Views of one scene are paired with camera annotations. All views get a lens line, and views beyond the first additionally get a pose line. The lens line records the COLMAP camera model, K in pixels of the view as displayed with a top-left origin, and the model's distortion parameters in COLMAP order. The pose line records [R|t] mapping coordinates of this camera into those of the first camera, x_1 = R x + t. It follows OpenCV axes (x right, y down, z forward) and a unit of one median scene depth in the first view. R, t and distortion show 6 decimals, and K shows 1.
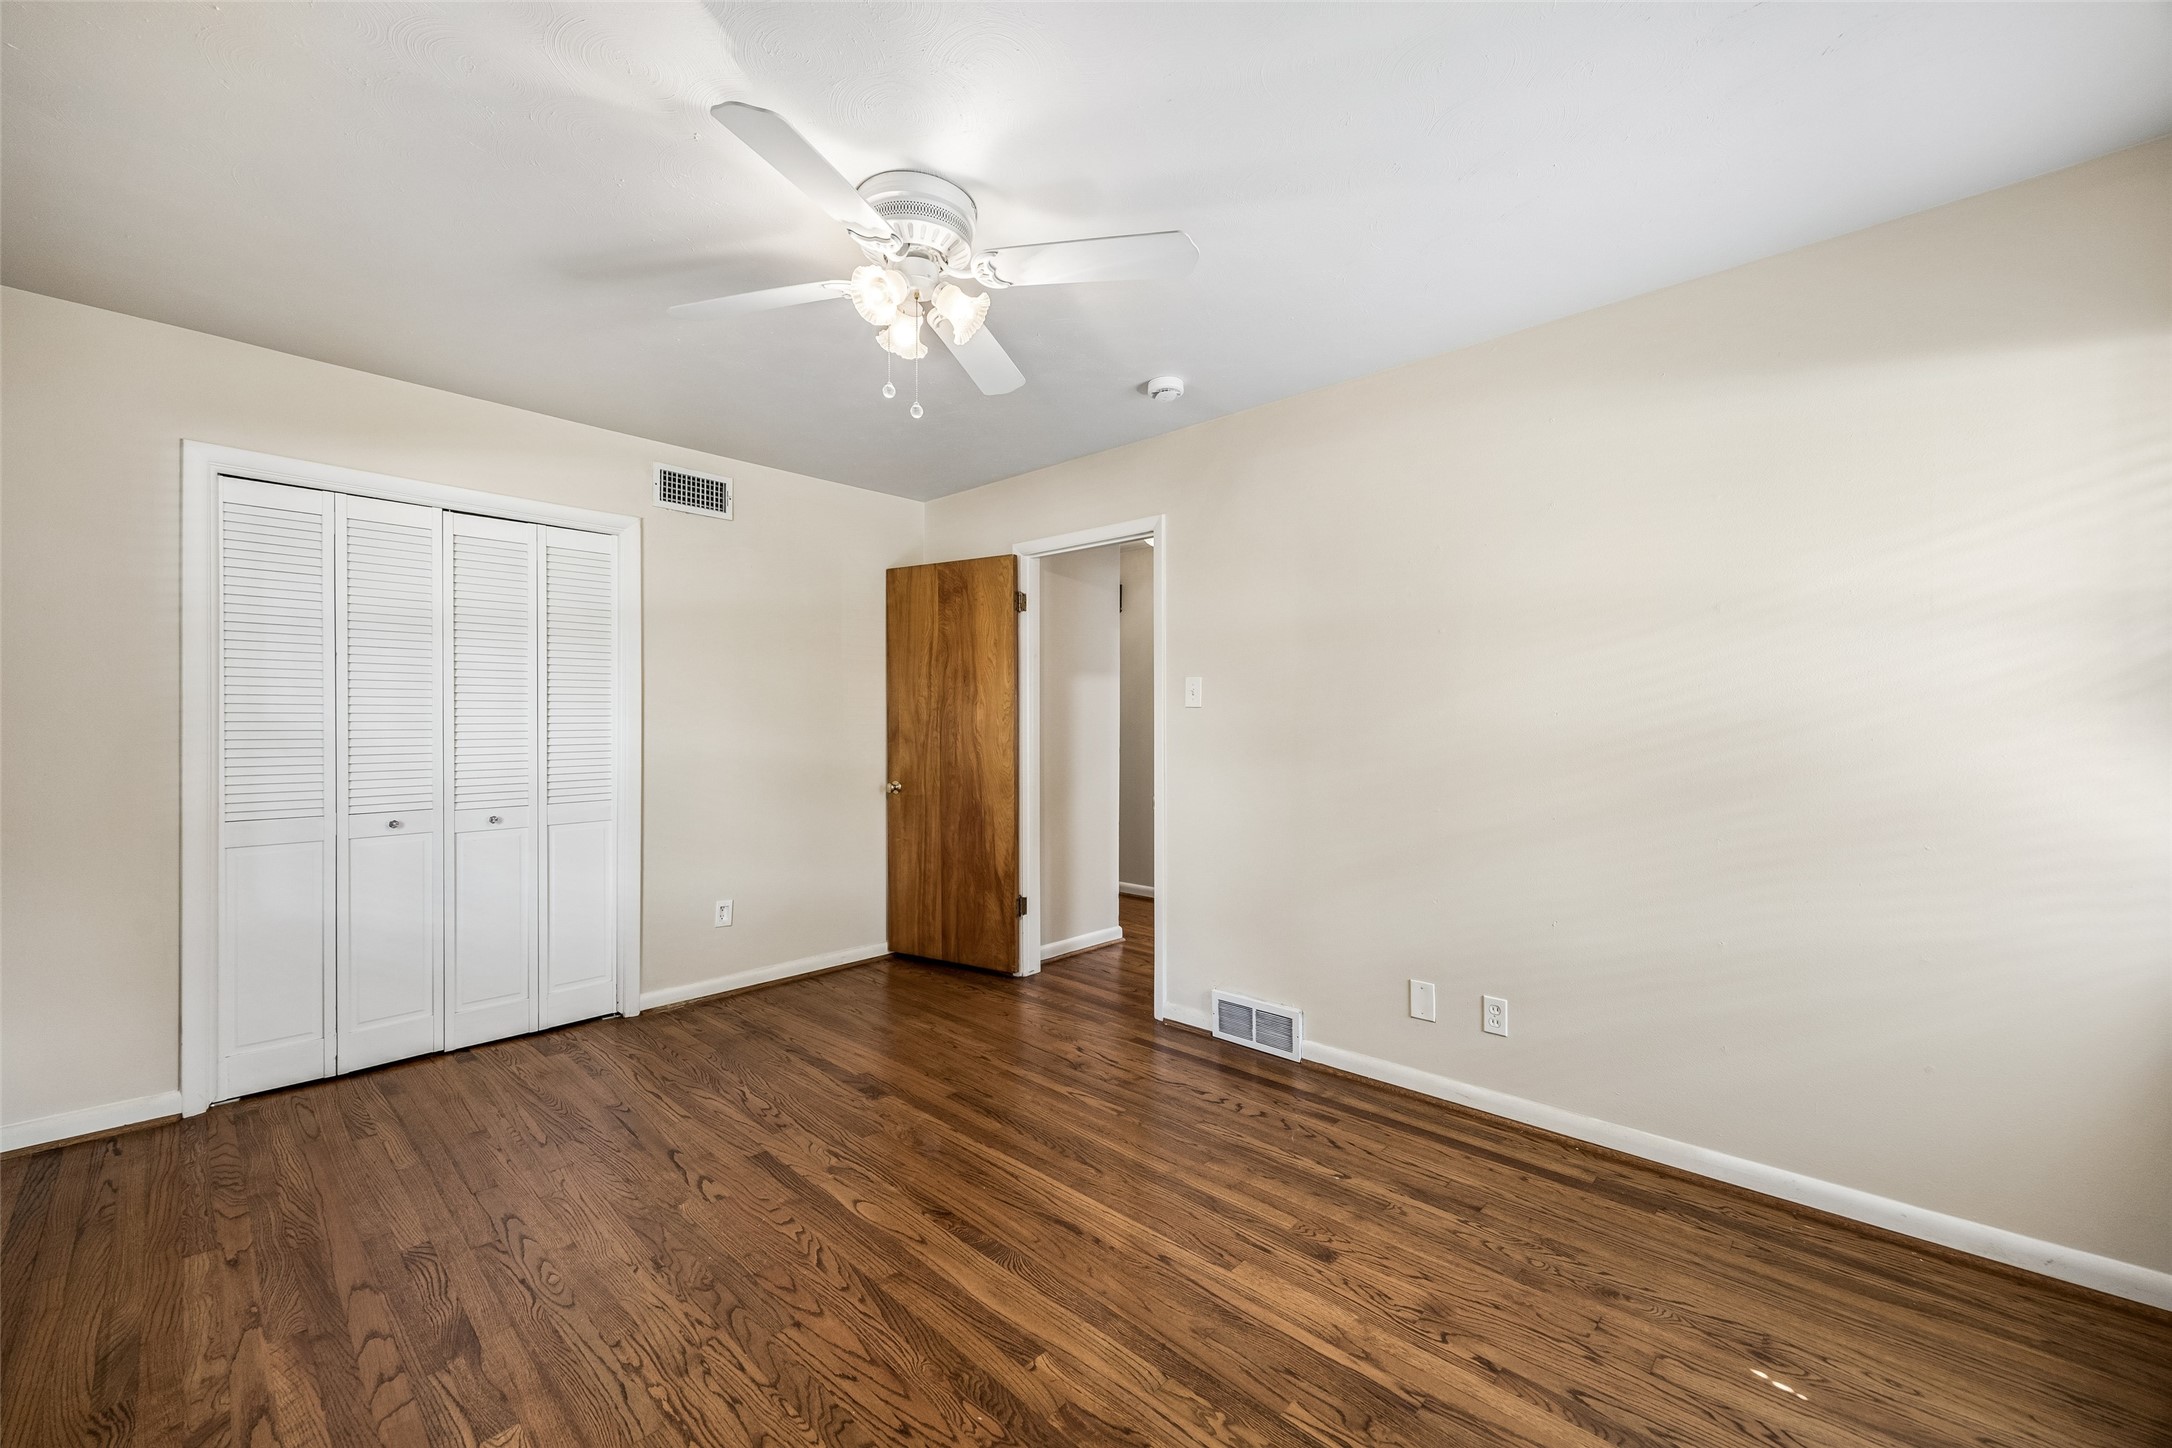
lens RADIAL K [[829.2, 0, 1086.1], [0, 829.2, 716.8], [0, 0, 1]] dist [-0.005363, 0.000121]
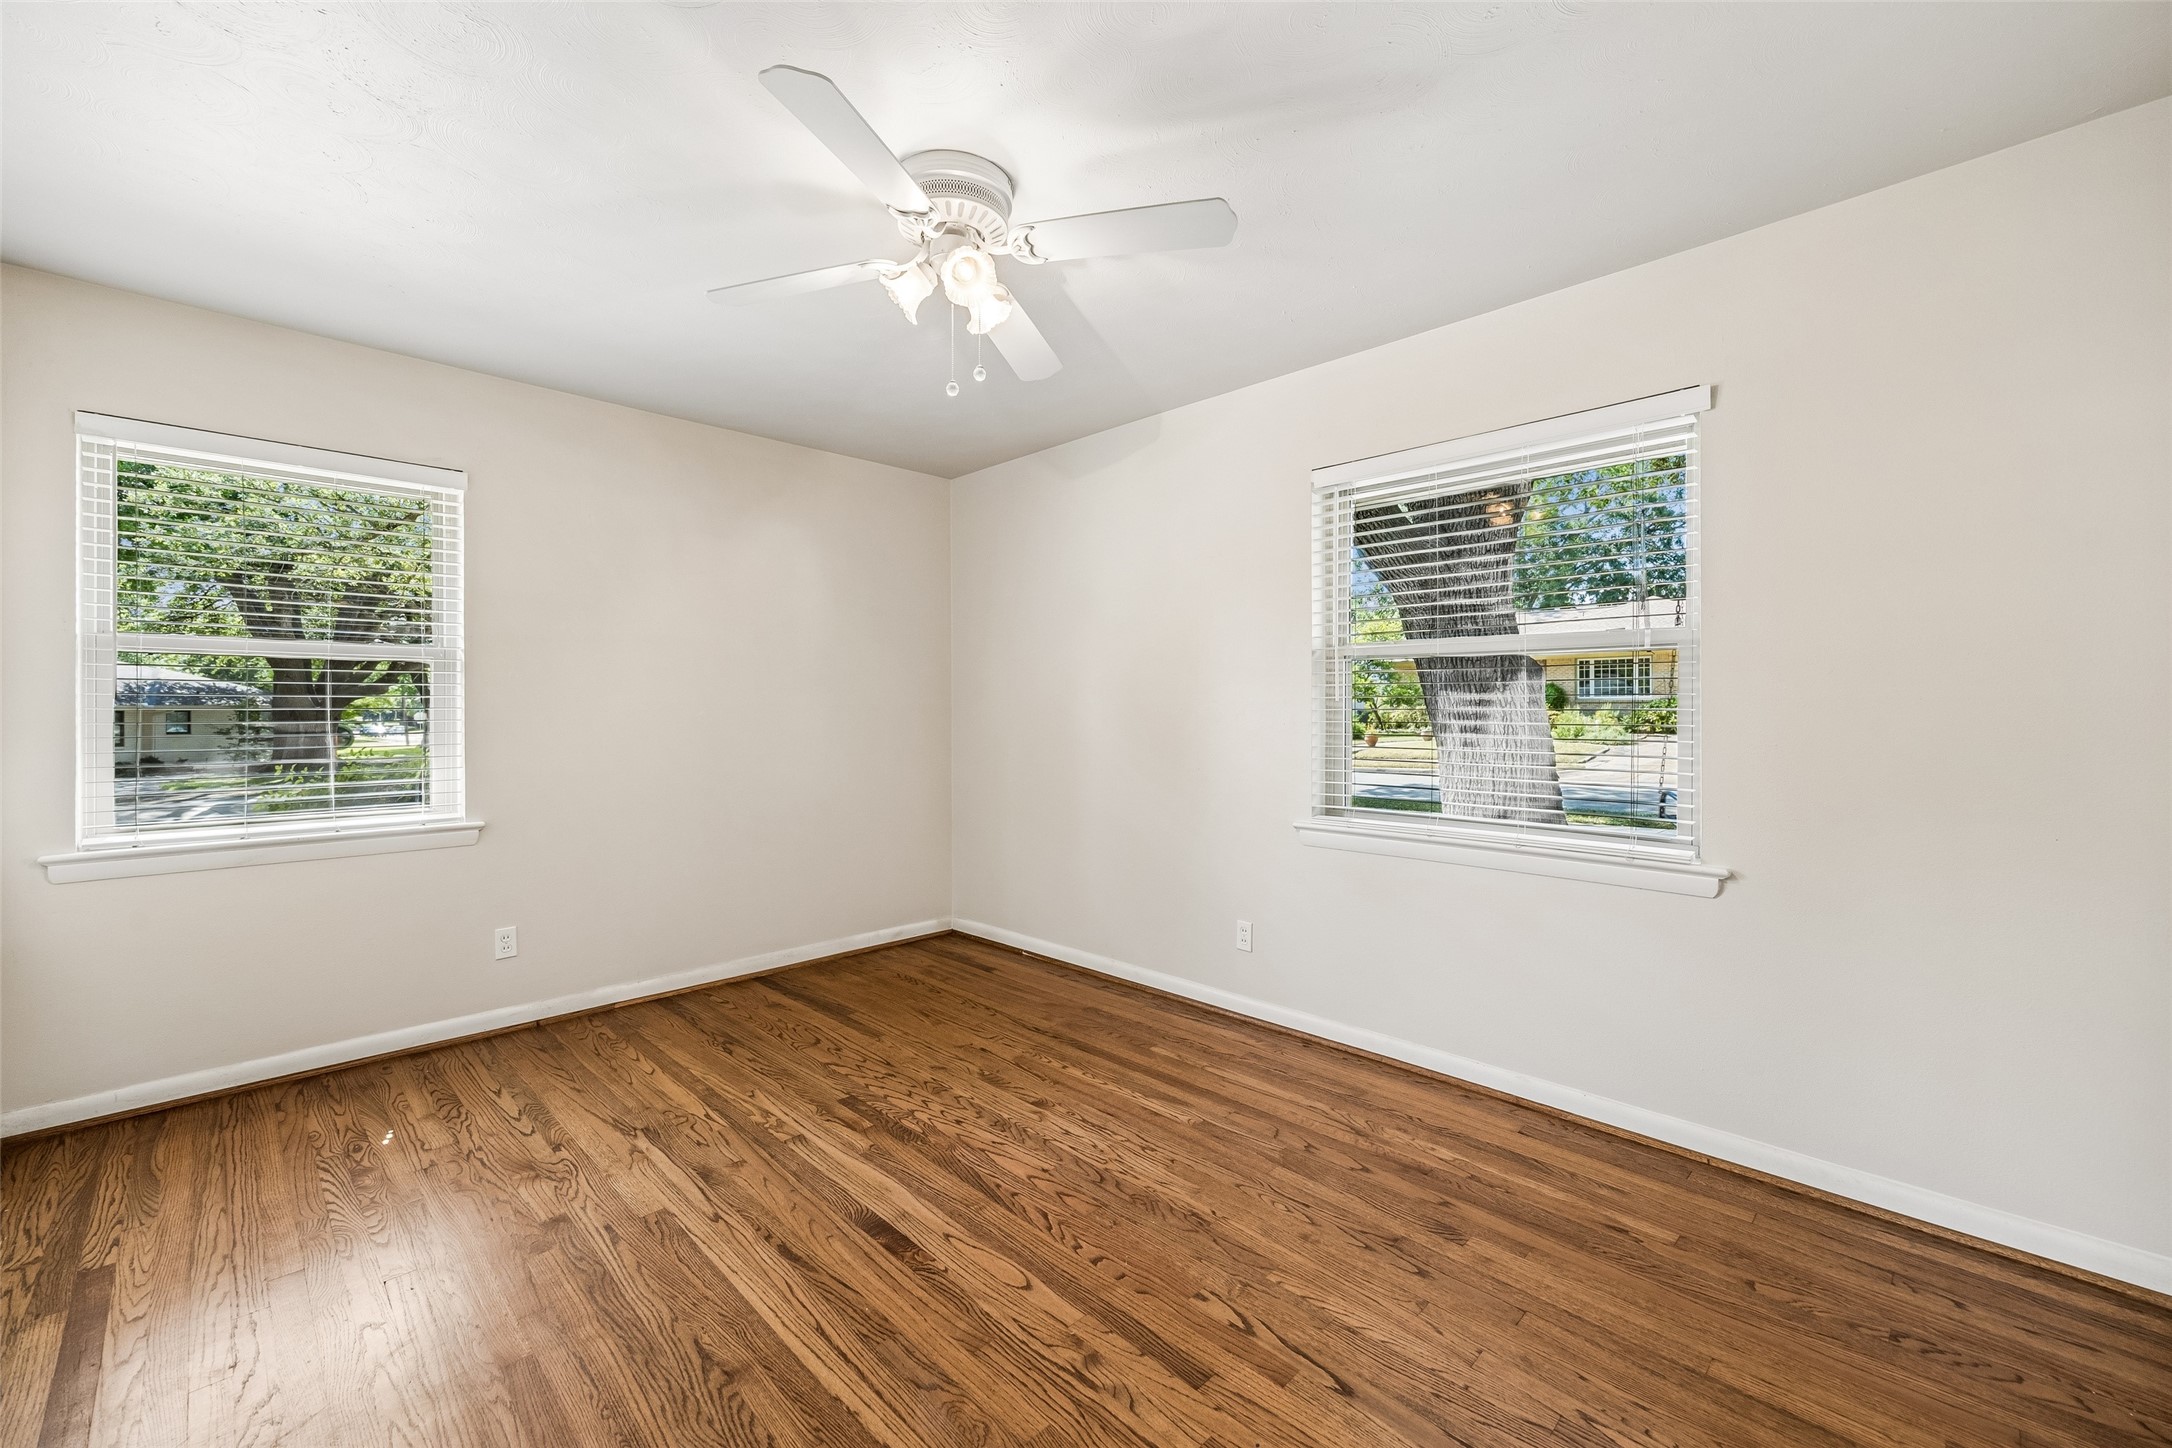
lens RADIAL K [[829.2, 0, 1086.1], [0, 829.2, 716.8], [0, 0, 1]] dist [-0.005363, 0.000121]
pose [[-0.999456, -0.001996, 0.032928, -0.413051], [-0.001617, 0.999932, 0.011551, 0.015028], [-0.032949, 0.011491, -0.999391, 2.066963]]
